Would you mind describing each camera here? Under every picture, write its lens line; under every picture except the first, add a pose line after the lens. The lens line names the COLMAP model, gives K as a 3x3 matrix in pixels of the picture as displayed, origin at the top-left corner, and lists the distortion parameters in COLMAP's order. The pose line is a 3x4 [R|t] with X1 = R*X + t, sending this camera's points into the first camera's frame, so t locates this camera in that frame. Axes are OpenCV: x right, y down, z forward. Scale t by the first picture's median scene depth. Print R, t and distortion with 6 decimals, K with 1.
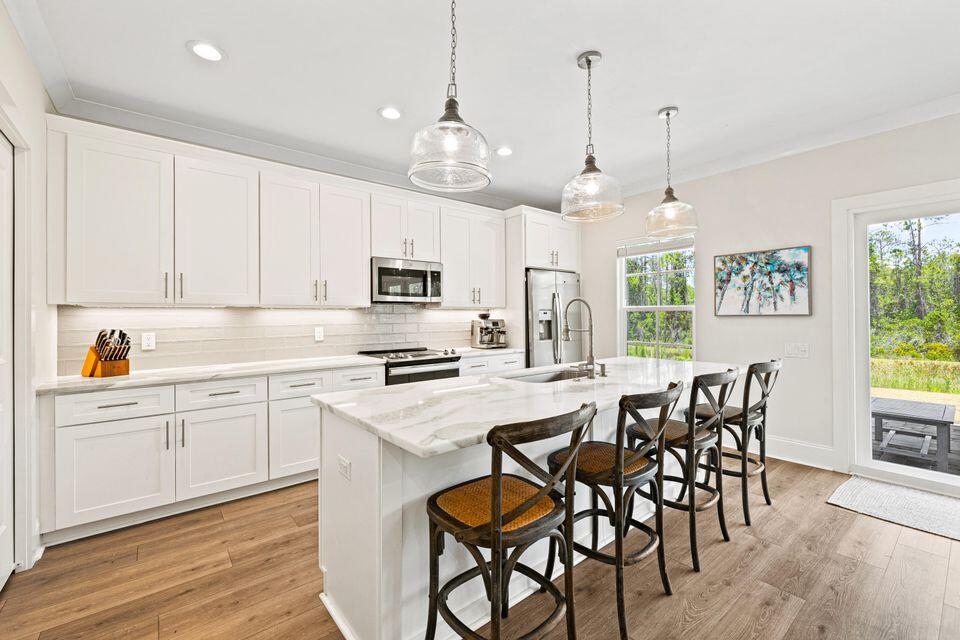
lens RADIAL K [[407.1, 0, 476.5], [0, 407.1, 313.8], [0, 0, 1]] dist [0.001988, 0.000590]
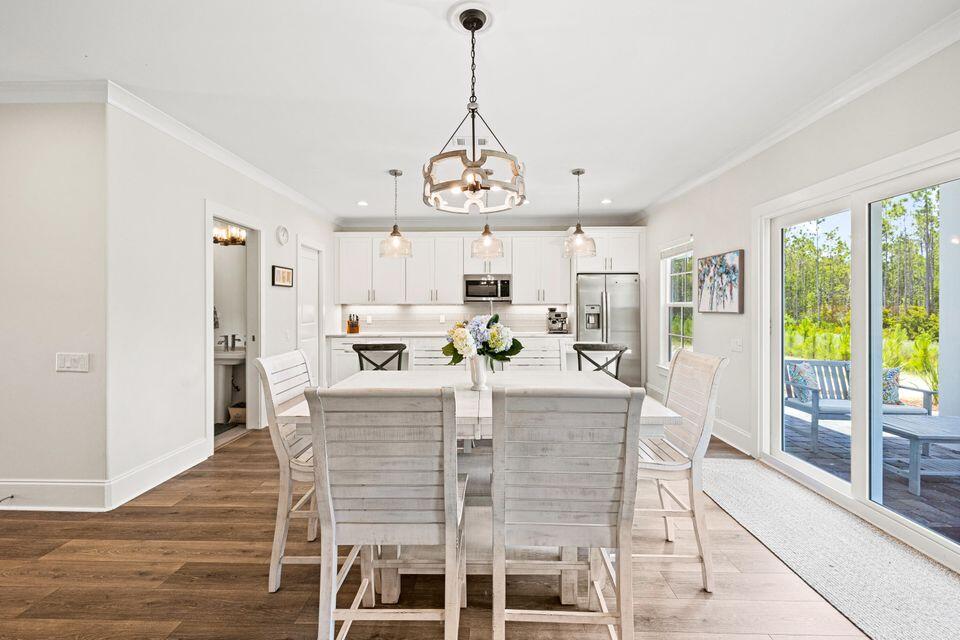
lens RADIAL K [[407.1, 0, 477.8], [0, 407.1, 306.8], [0, 0, 1]] dist [0.001988, 0.000590]
pose [[0.762331, 0.006716, -0.647153, 0.862287], [-0.000558, 0.999953, 0.009720, -0.020409], [0.647188, -0.007048, 0.762298, -0.257302]]
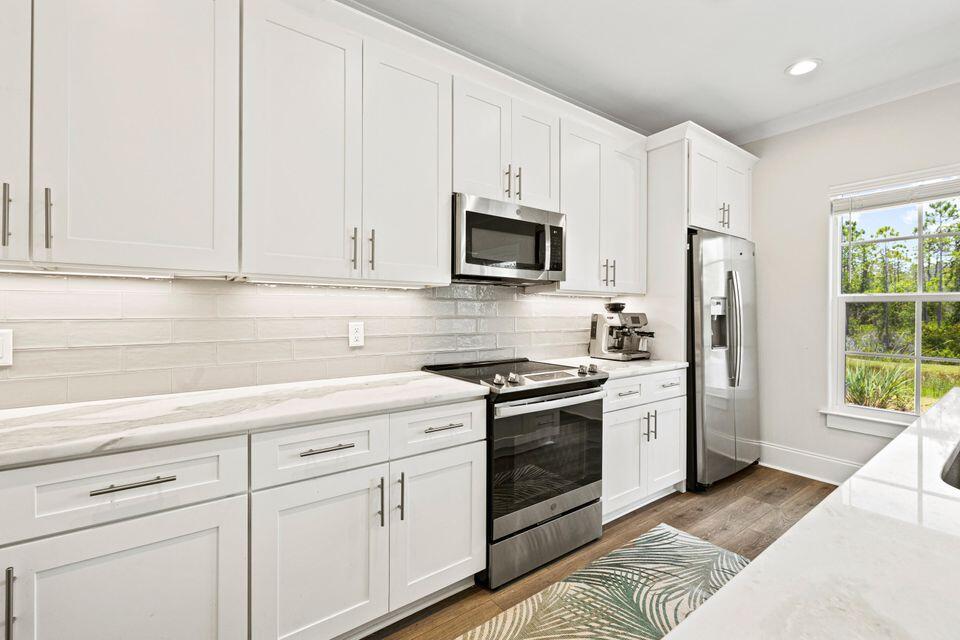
lens RADIAL K [[407.1, 0, 473.0], [0, 407.1, 311.0], [0, 0, 1]] dist [0.001988, 0.000590]
pose [[0.998517, 0.012217, -0.053044, -0.194761], [-0.012101, 0.999924, 0.002500, 0.014608], [0.053070, -0.001855, 0.998589, 0.445893]]
